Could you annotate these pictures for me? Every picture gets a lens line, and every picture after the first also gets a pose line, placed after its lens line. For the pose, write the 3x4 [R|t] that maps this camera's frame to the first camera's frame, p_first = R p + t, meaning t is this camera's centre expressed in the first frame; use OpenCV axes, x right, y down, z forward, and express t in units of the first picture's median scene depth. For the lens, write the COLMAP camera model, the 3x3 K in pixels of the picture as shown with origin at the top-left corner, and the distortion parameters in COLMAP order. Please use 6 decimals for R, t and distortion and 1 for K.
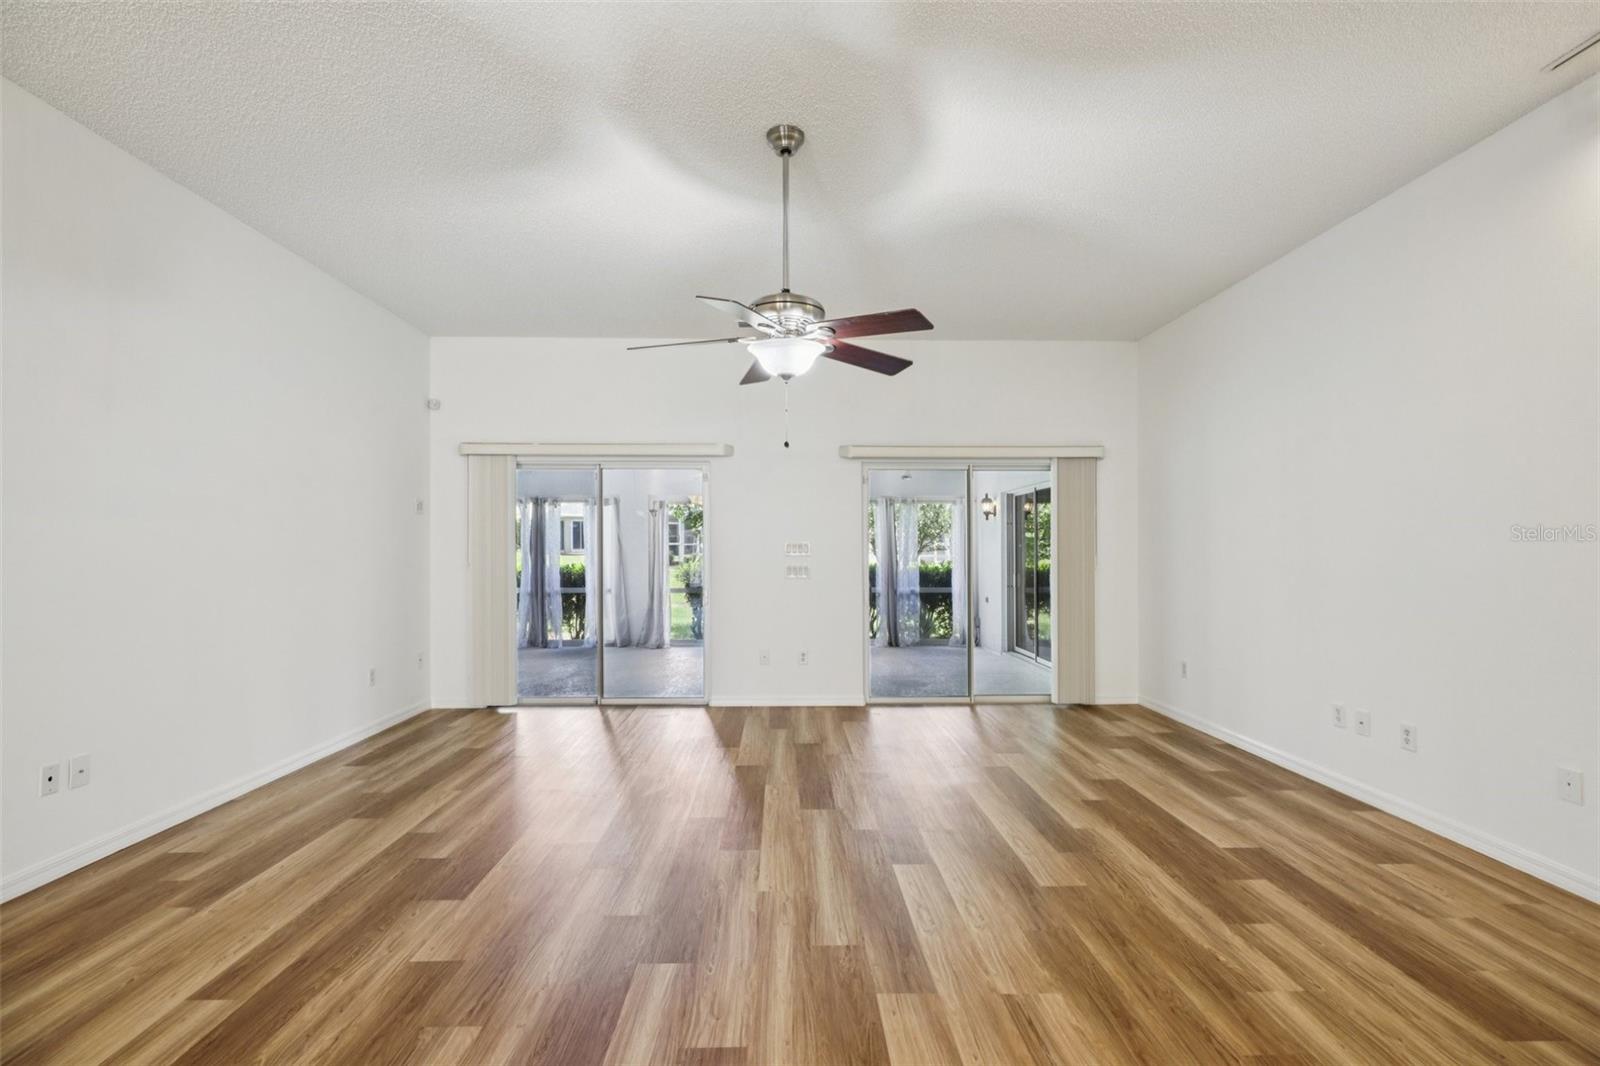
lens RADIAL K [[726.8, 0, 799.2], [0, 726.8, 550.8], [0, 0, 1]] dist [0.000230, 0.000866]
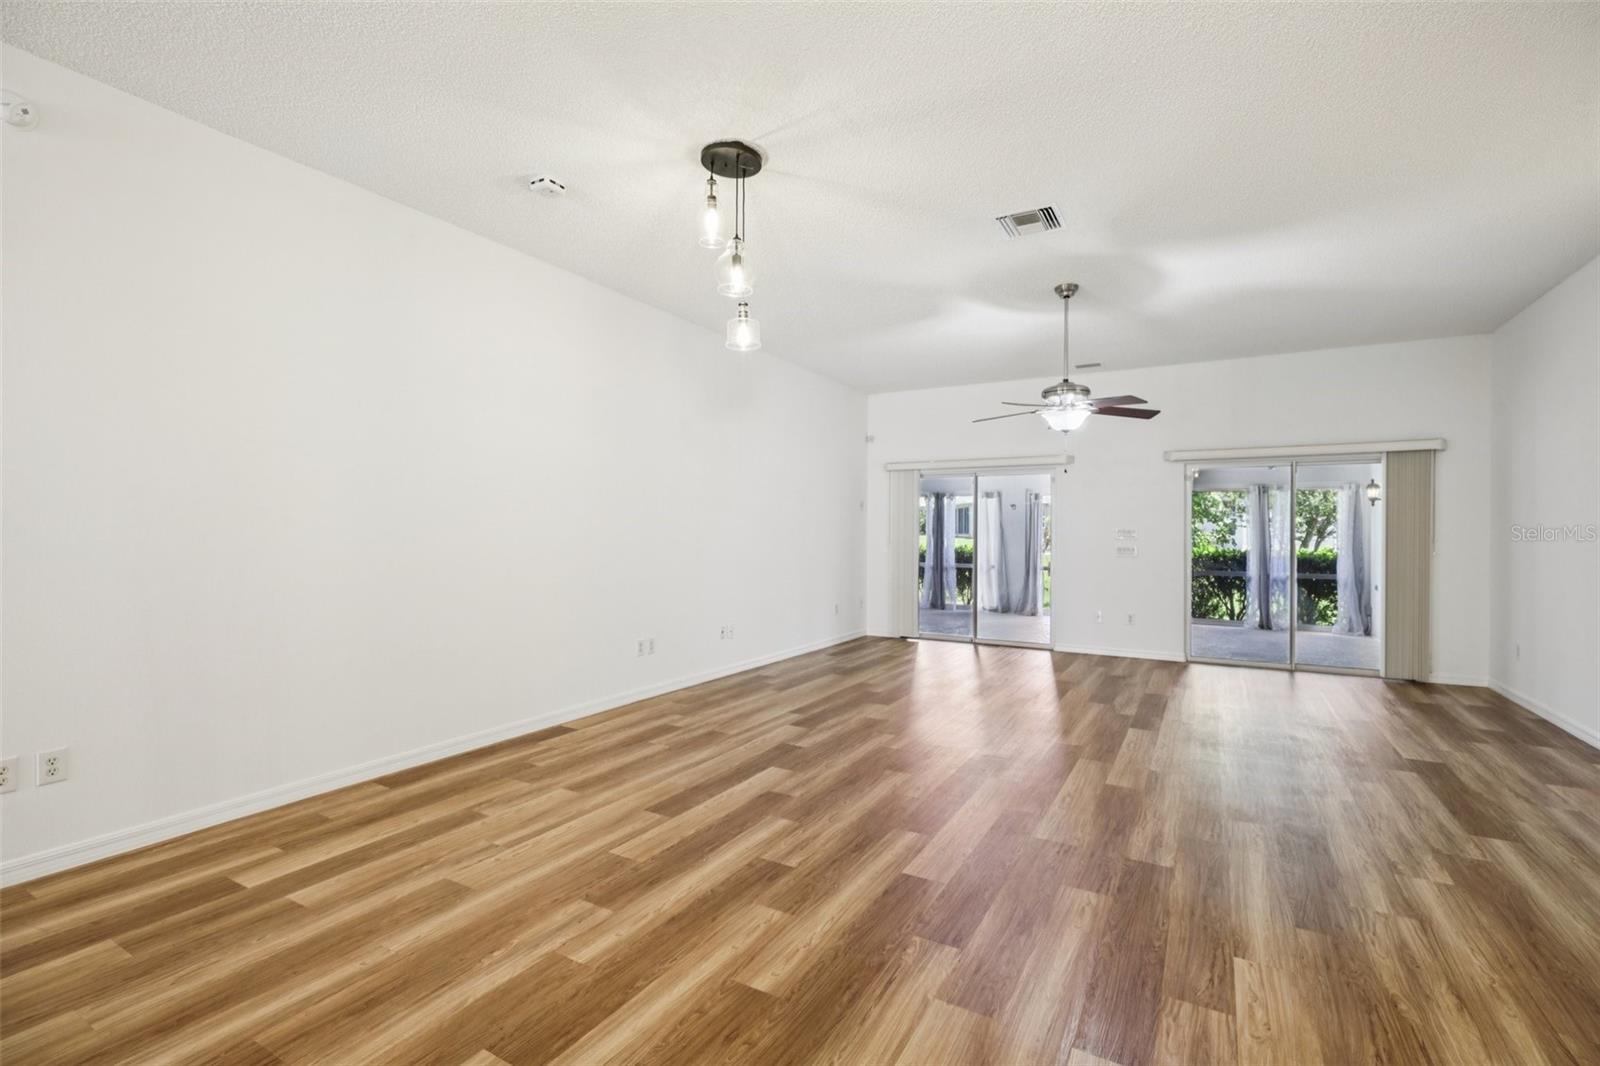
lens RADIAL K [[726.8, 0, 803.5], [0, 726.8, 531.5], [0, 0, 1]] dist [0.000230, 0.000866]
pose [[0.857440, 0.005700, -0.514552, 0.335889], [-0.008282, 0.999962, -0.002725, 0.002510], [0.514517, 0.006598, 0.857455, -0.772150]]
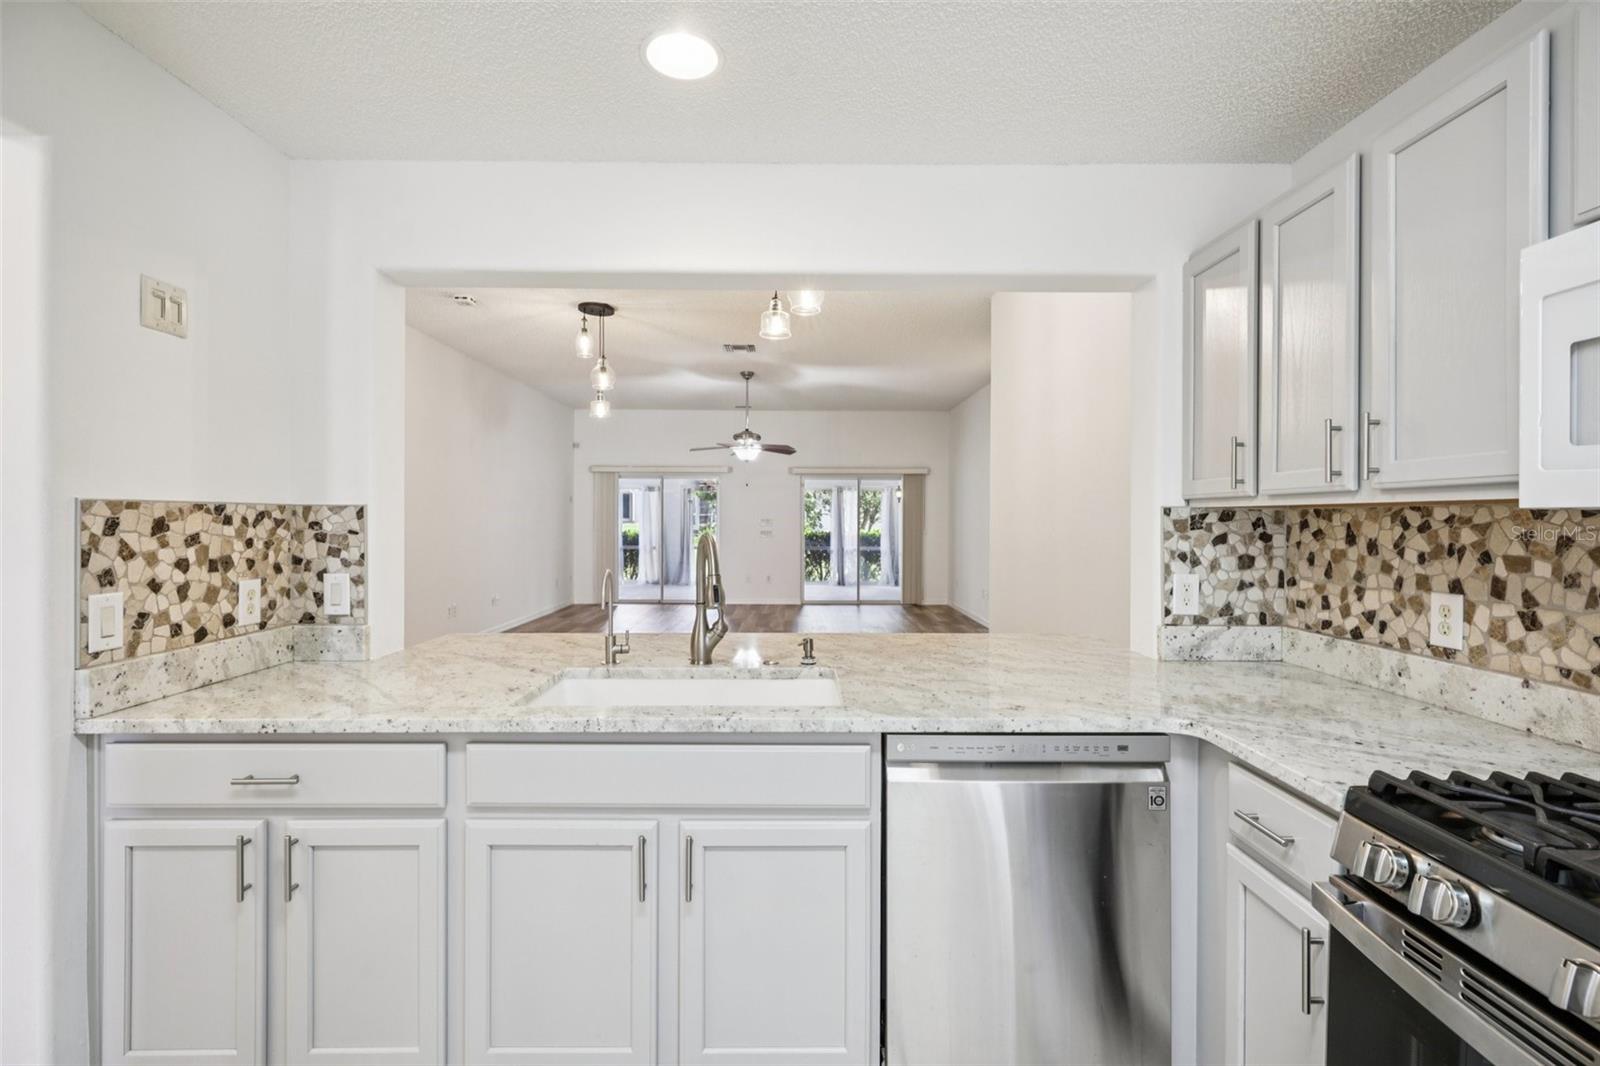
lens RADIAL K [[726.8, 0, 816.0], [0, 726.8, 518.3], [0, 0, 1]] dist [0.000230, 0.000866]
pose [[0.999981, 0.005412, 0.002917, 0.244116], [-0.005403, 0.999980, -0.003304, -0.011579], [-0.002935, 0.003288, 0.999990, -1.806183]]
